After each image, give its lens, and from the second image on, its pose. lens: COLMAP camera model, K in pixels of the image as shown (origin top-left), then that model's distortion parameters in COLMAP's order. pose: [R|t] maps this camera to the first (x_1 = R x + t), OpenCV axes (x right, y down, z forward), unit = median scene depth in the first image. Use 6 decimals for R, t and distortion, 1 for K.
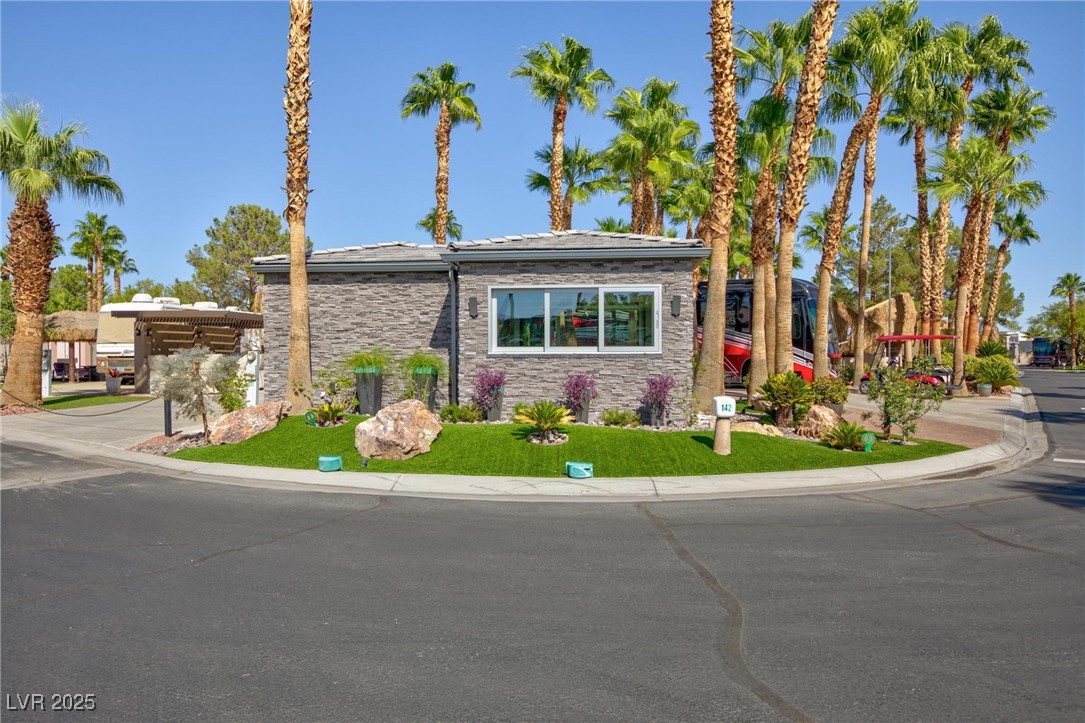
lens RADIAL K [[740.9, 0, 542.8], [0, 740.9, 361.5], [0, 0, 1]] dist [-0.000099, 0.000563]
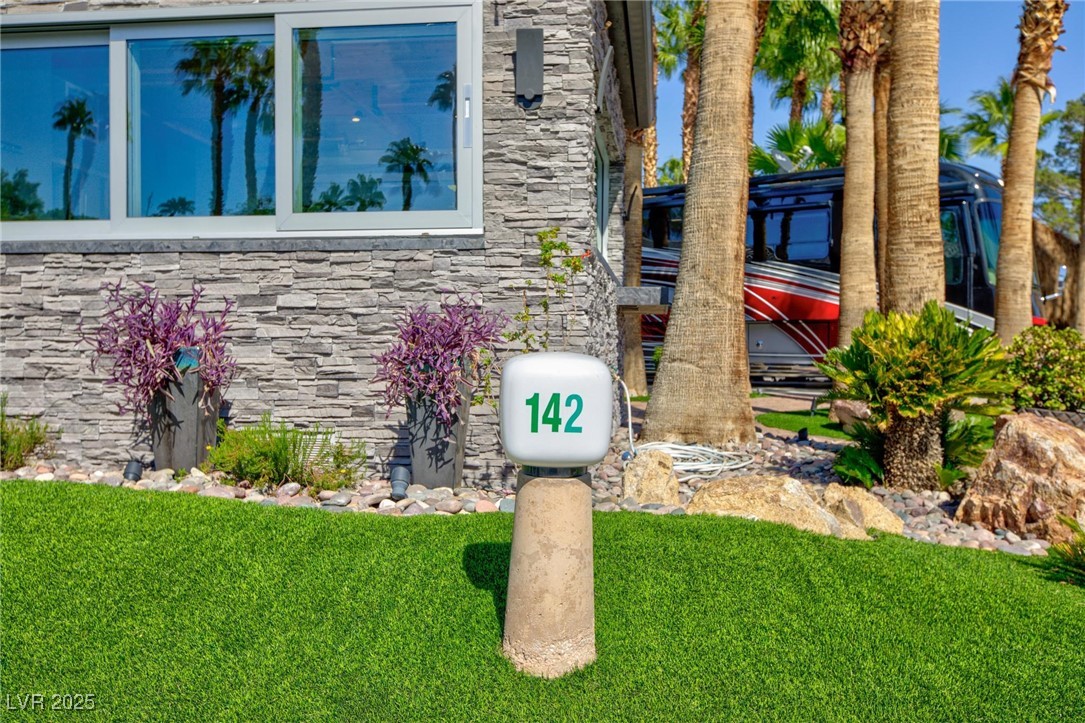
lens RADIAL K [[1027.0, 0, 542.2], [0, 1027.0, 361.5], [0, 0, 1]] dist [0.002884, 0.009373]
pose [[0.998777, 0.002733, -0.049369, 0.202122], [-0.002863, 0.999993, -0.002562, 0.039809], [0.049362, 0.002701, 0.998777, 0.593038]]
